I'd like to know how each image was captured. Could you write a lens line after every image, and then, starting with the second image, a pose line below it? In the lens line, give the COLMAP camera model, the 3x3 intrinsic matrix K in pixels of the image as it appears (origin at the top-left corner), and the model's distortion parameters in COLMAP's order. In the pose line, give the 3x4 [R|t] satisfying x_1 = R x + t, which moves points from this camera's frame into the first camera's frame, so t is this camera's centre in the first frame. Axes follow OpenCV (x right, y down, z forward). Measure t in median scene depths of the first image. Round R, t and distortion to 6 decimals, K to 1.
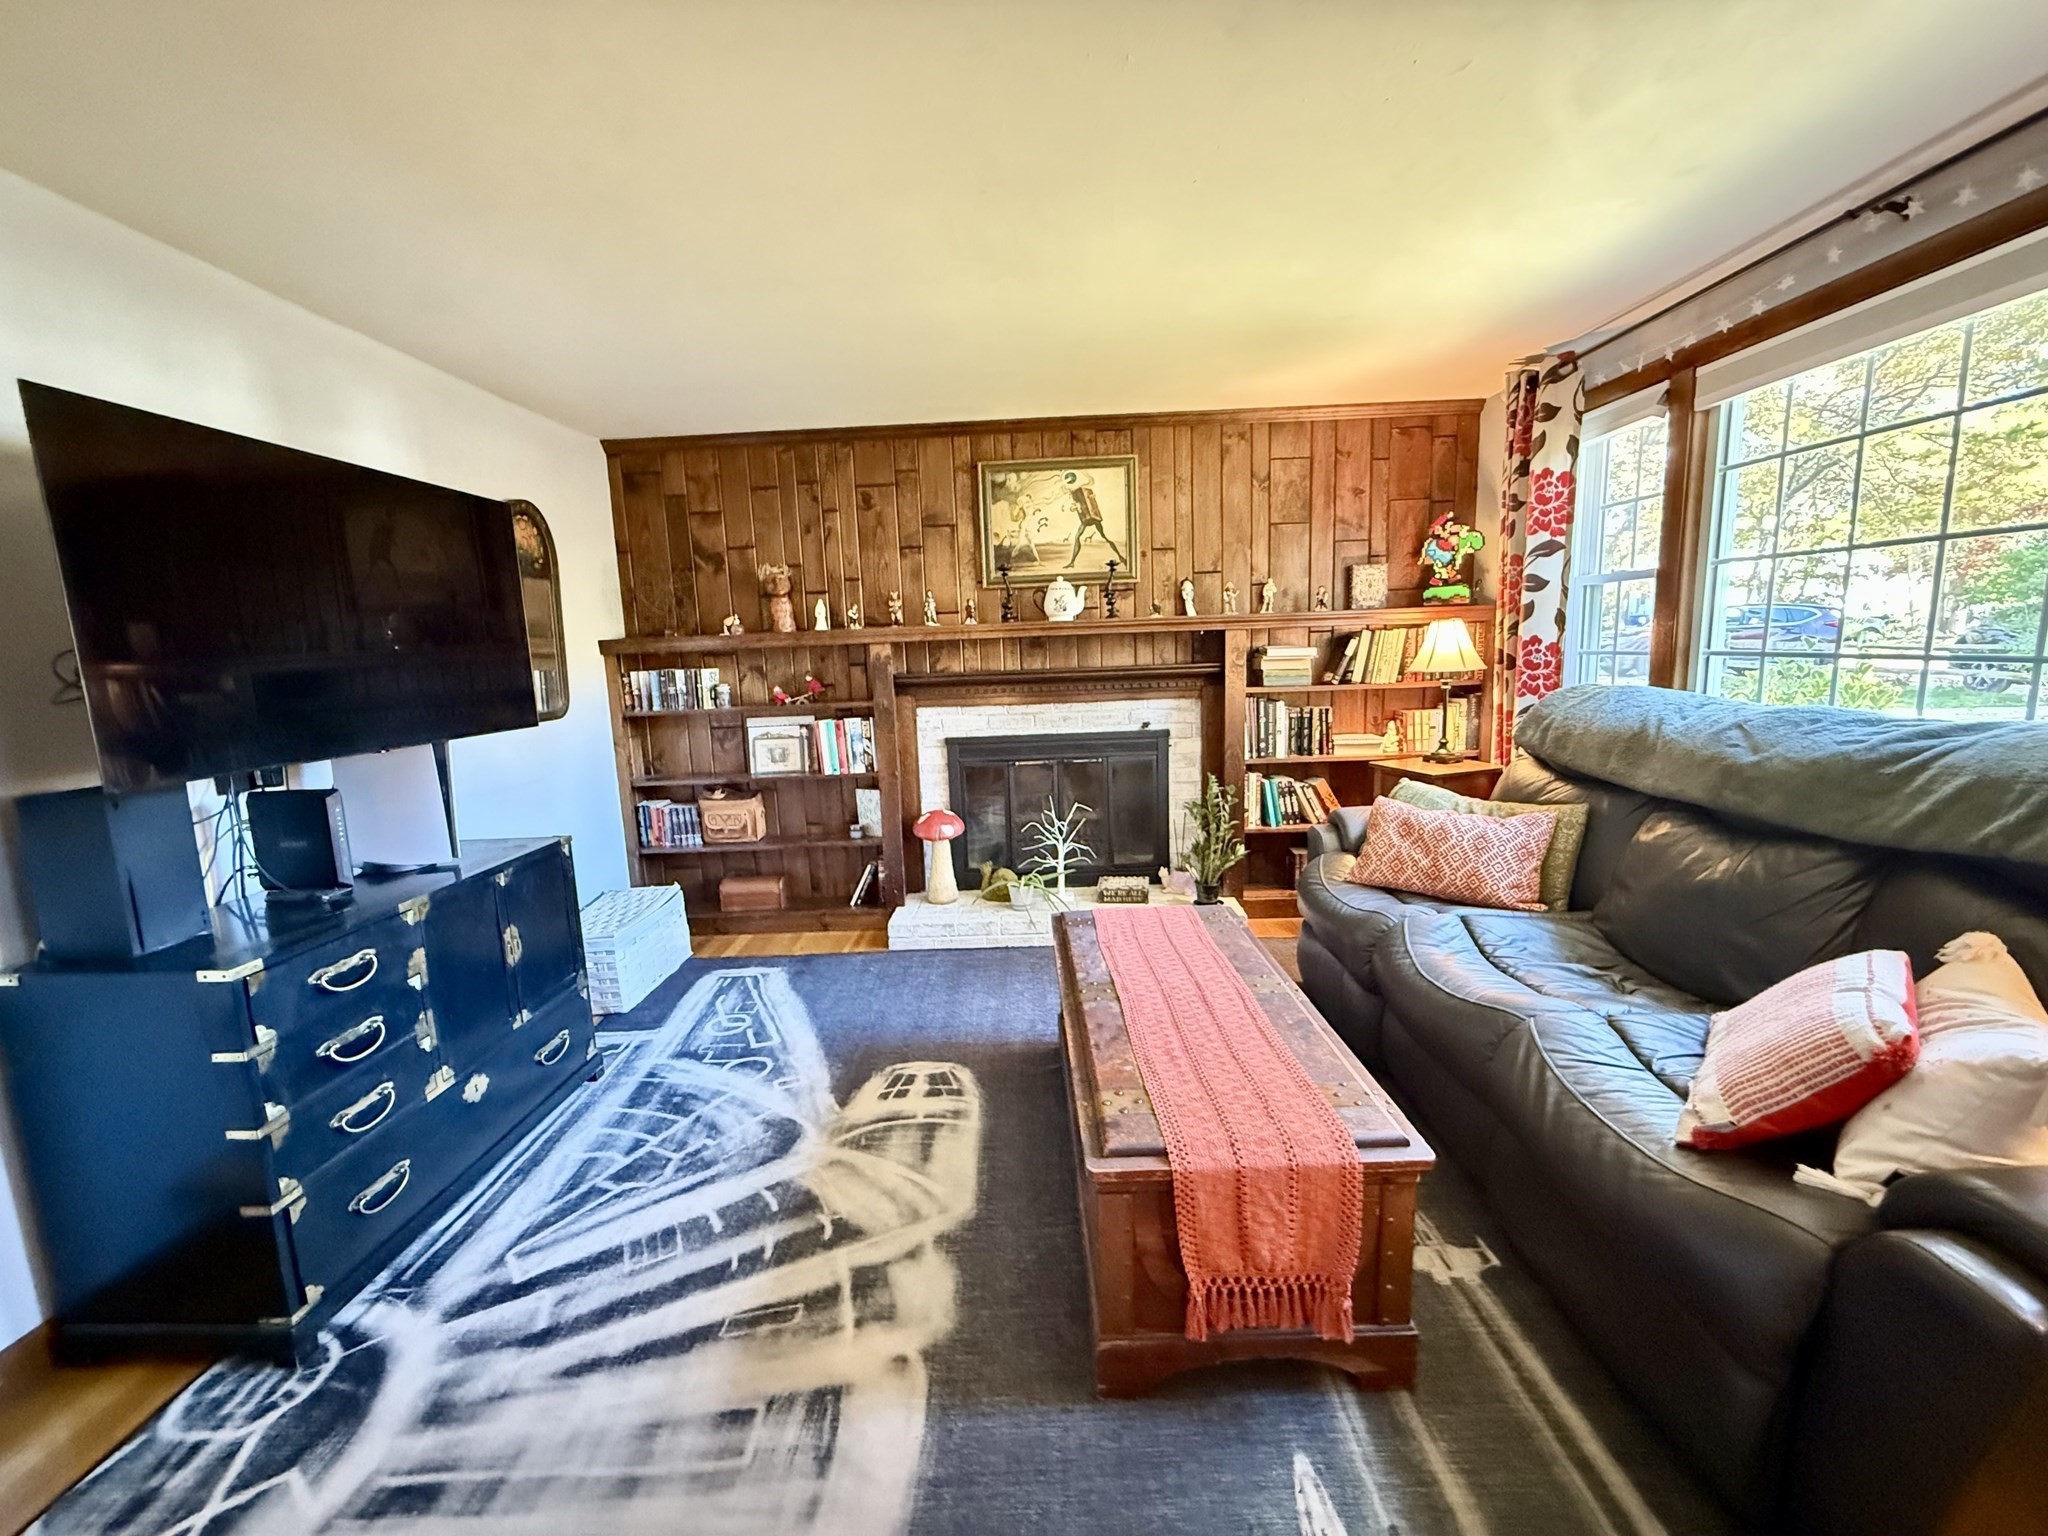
lens RADIAL K [[815.9, 0, 1012.5], [0, 815.9, 765.7], [0, 0, 1]] dist [-0.000338, 0.000236]
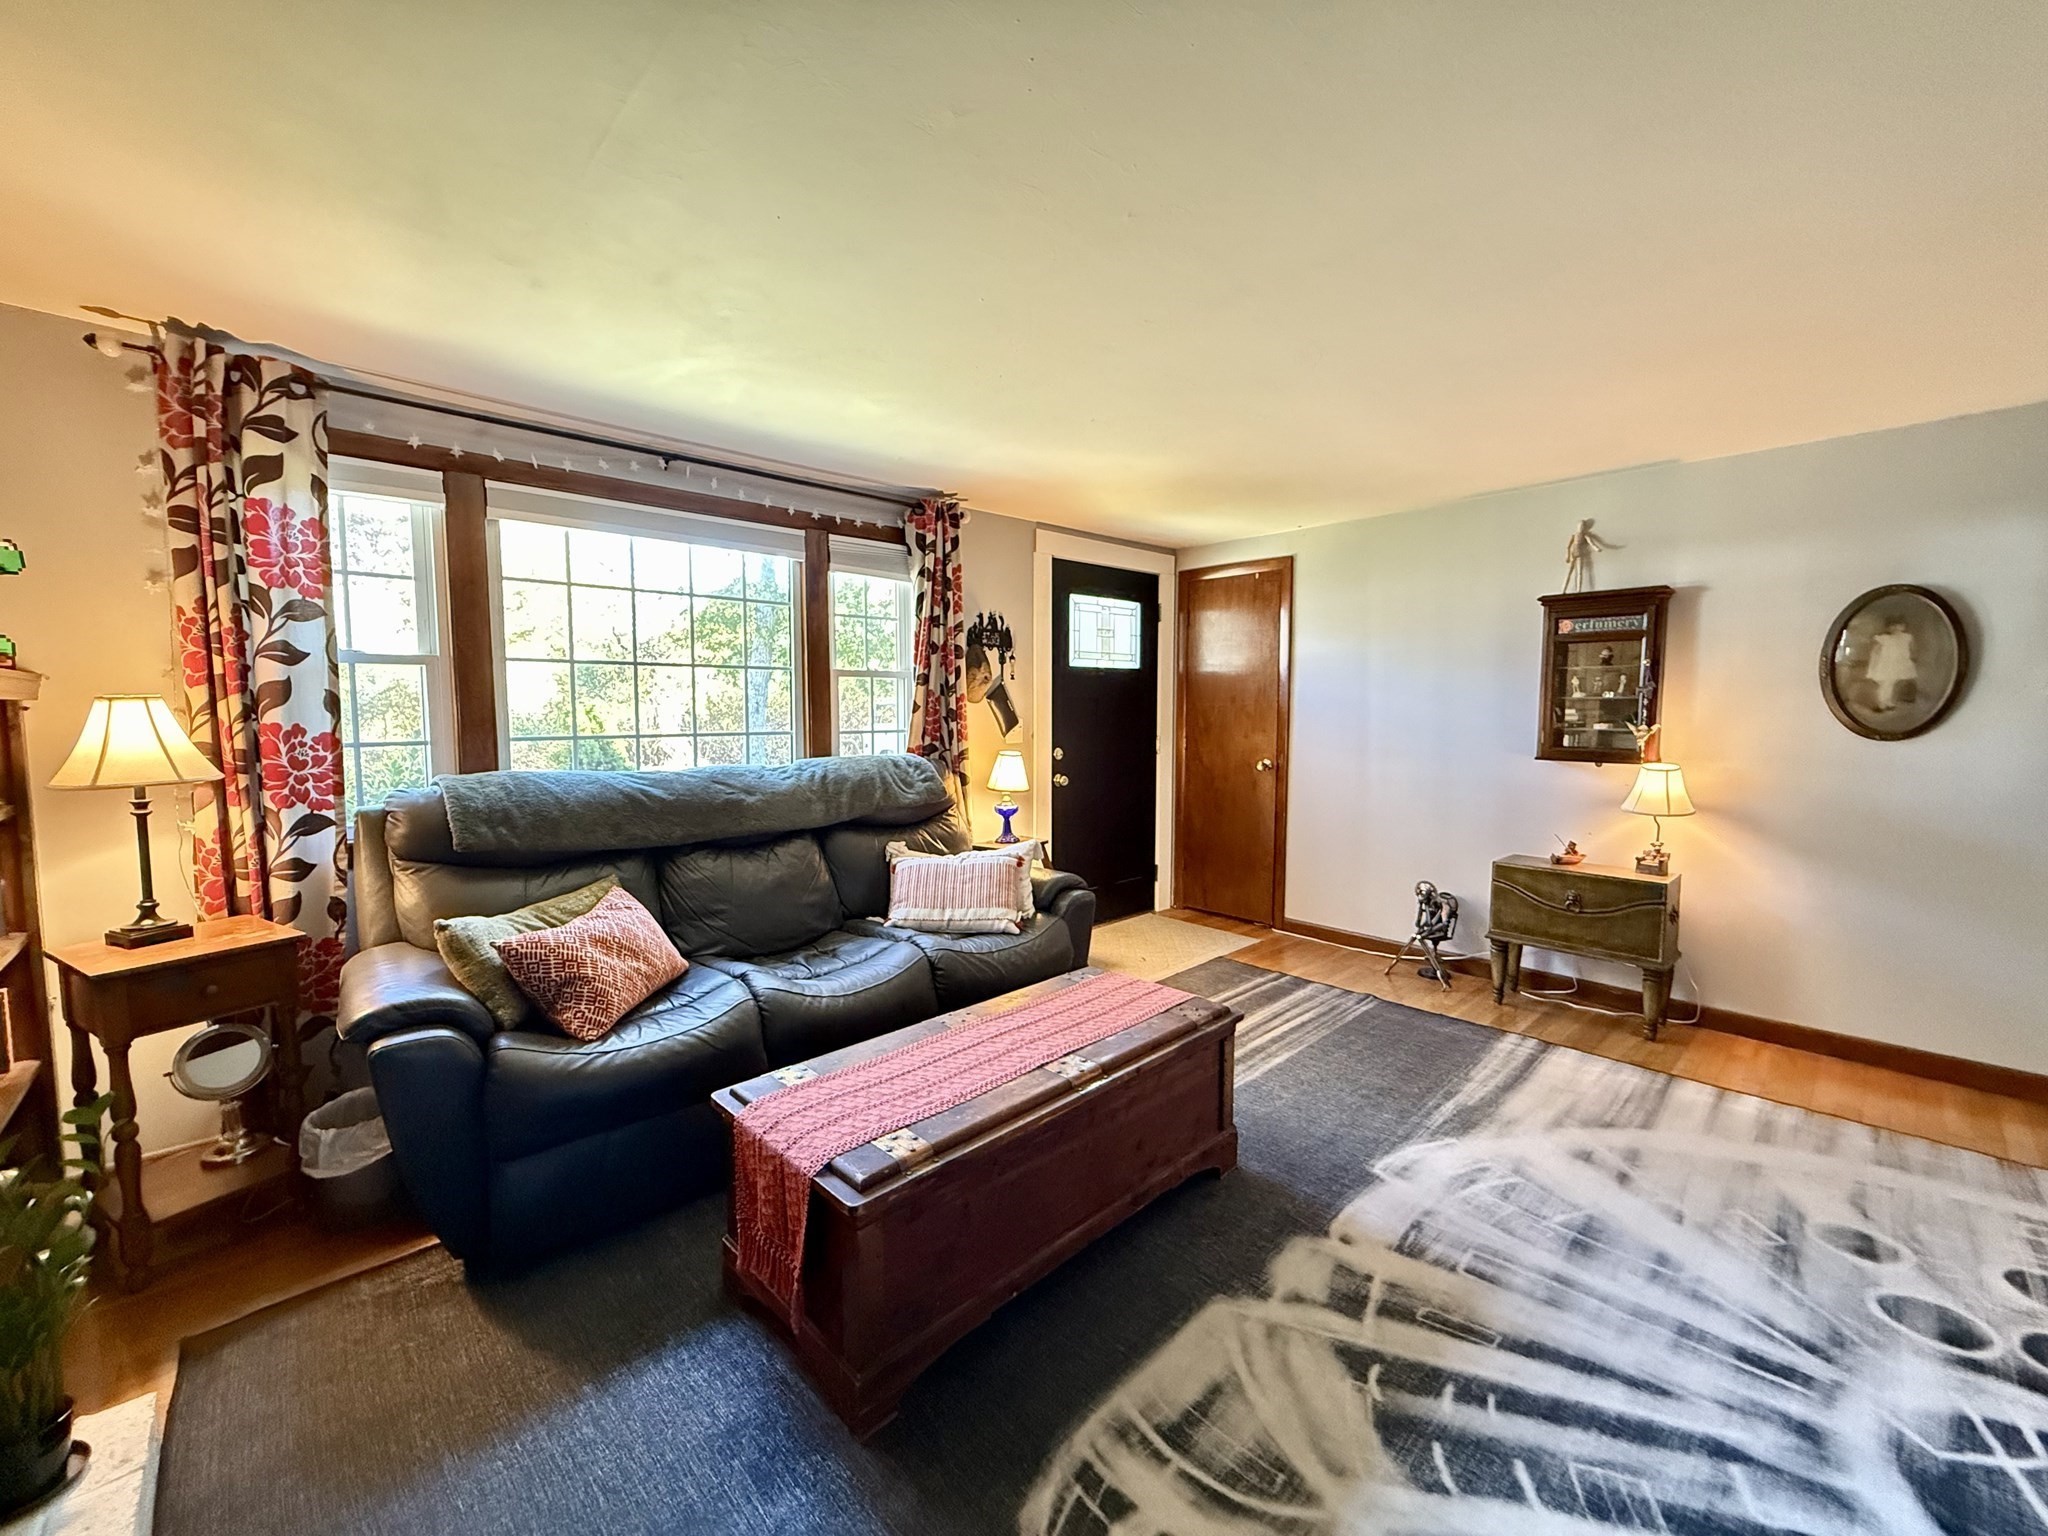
lens RADIAL K [[815.9, 0, 1018.4], [0, 815.9, 764.8], [0, 0, 1]] dist [-0.000338, 0.000236]
pose [[-0.695943, -0.014811, 0.717945, -0.539185], [0.134112, 0.979516, 0.150209, -0.226092], [-0.705463, 0.200822, -0.679701, 1.616688]]
